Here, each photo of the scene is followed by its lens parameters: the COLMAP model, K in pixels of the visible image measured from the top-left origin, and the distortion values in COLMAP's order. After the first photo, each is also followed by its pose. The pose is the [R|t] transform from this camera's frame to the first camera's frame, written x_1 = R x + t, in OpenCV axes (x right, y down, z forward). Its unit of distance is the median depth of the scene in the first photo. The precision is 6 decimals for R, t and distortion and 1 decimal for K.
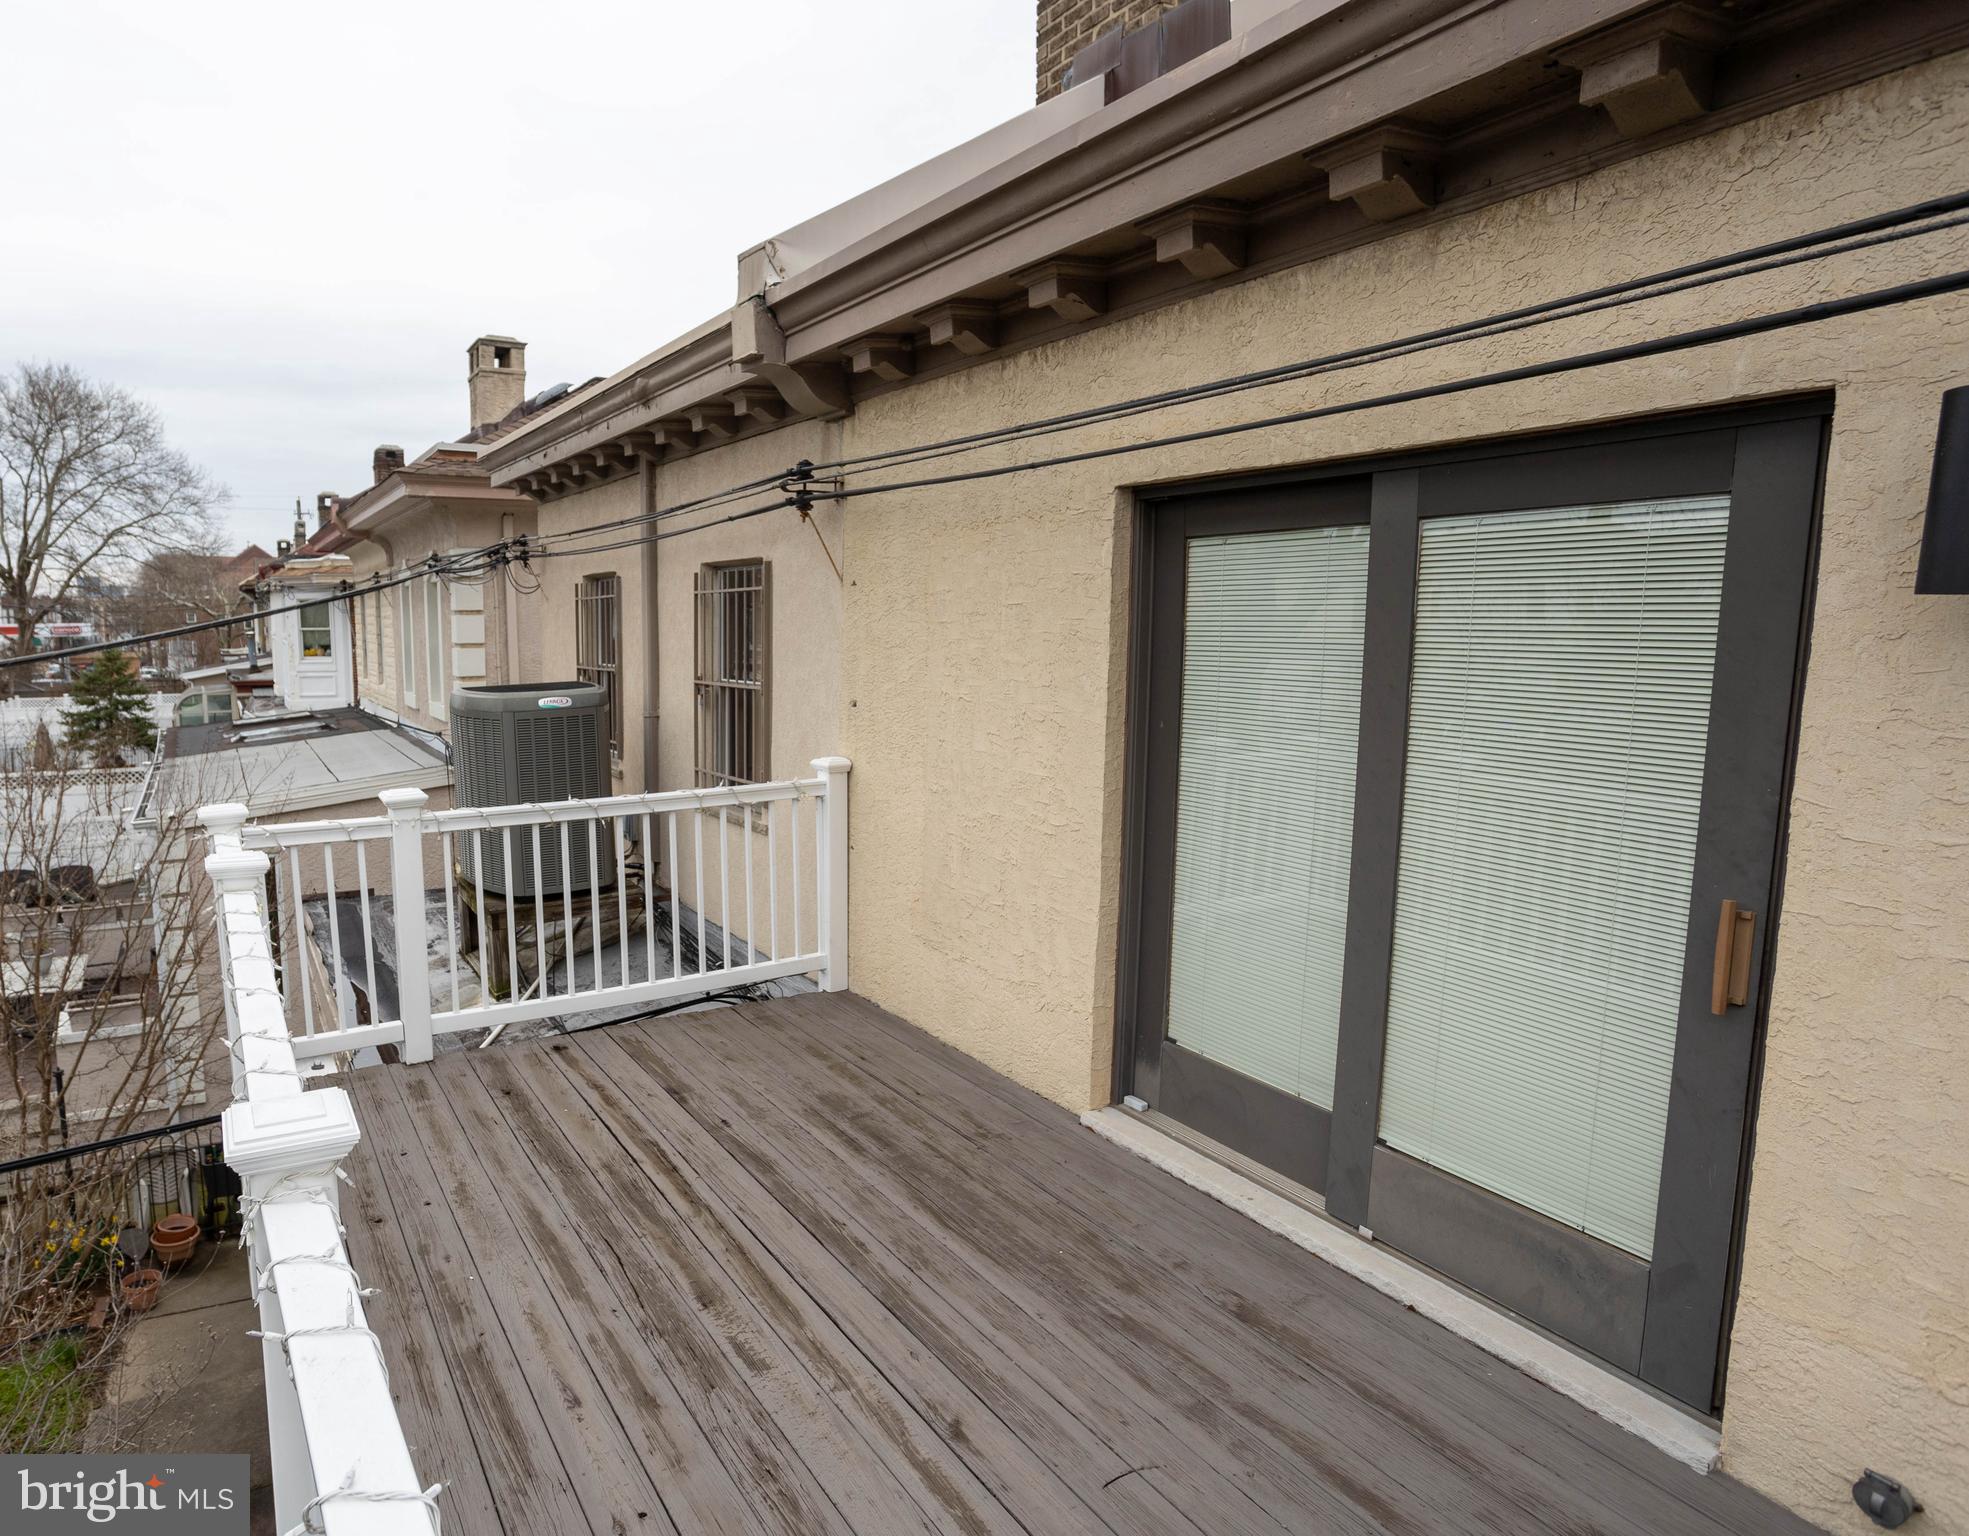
lens RADIAL K [[1122.5, 0, 848.5], [0, 1122.5, 783.1], [0, 0, 1]] dist [-0.063780, 0.054908]
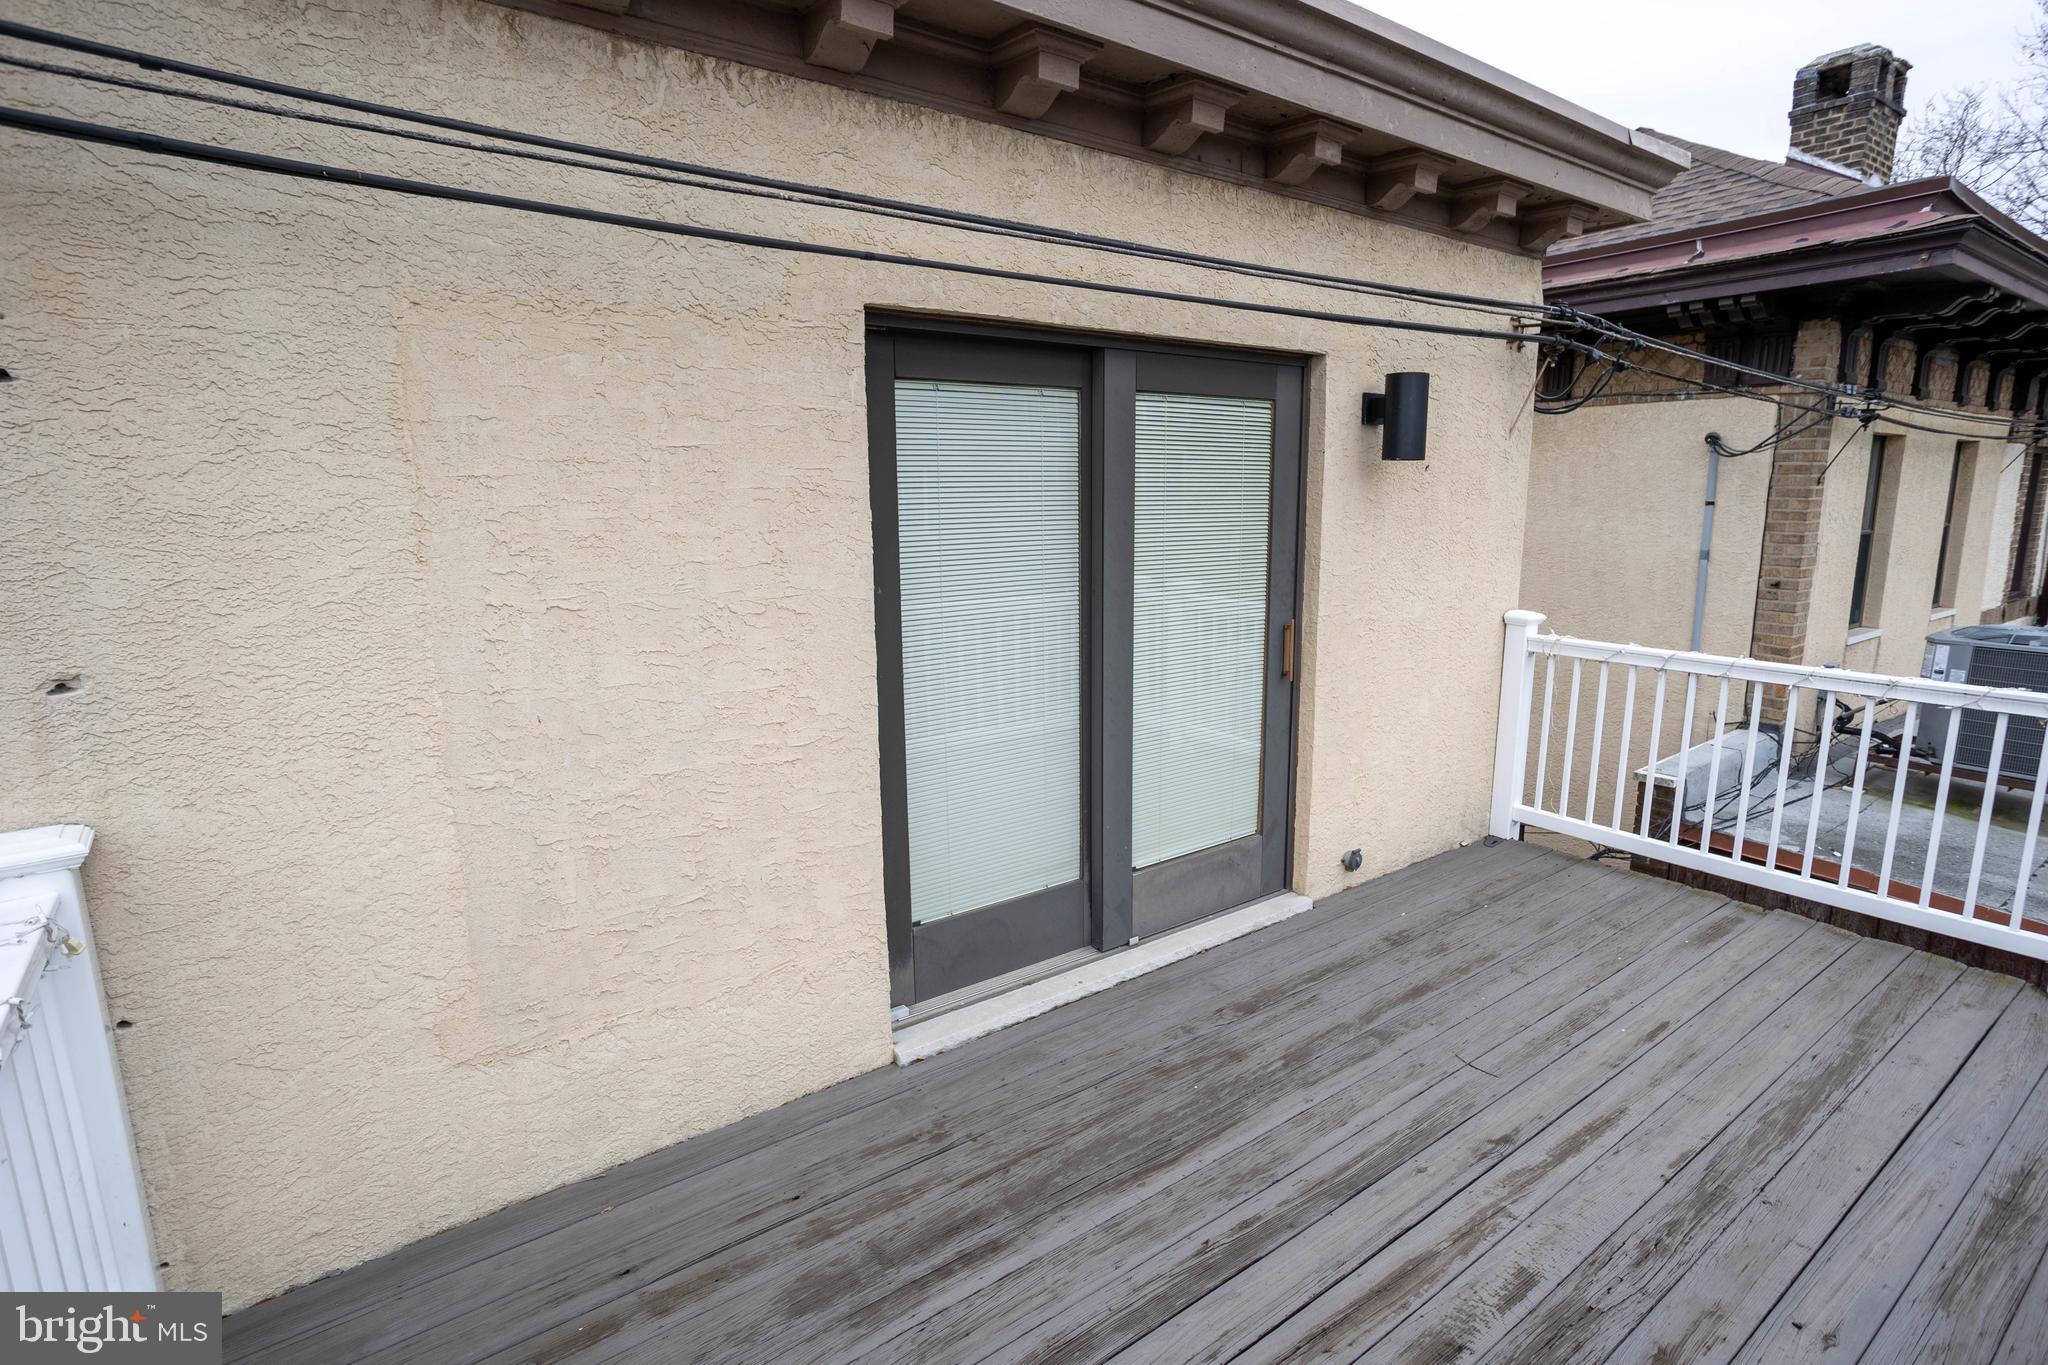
lens RADIAL K [[1001.8, 0, 1024.0], [0, 1001.8, 682.5], [0, 0, 1]] dist [-0.052337, 0.030286]
pose [[-0.097145, -0.189049, 0.977151, -0.590493], [0.152935, 0.967298, 0.202347, -0.143406], [-0.983450, 0.169098, -0.065056, 1.095374]]
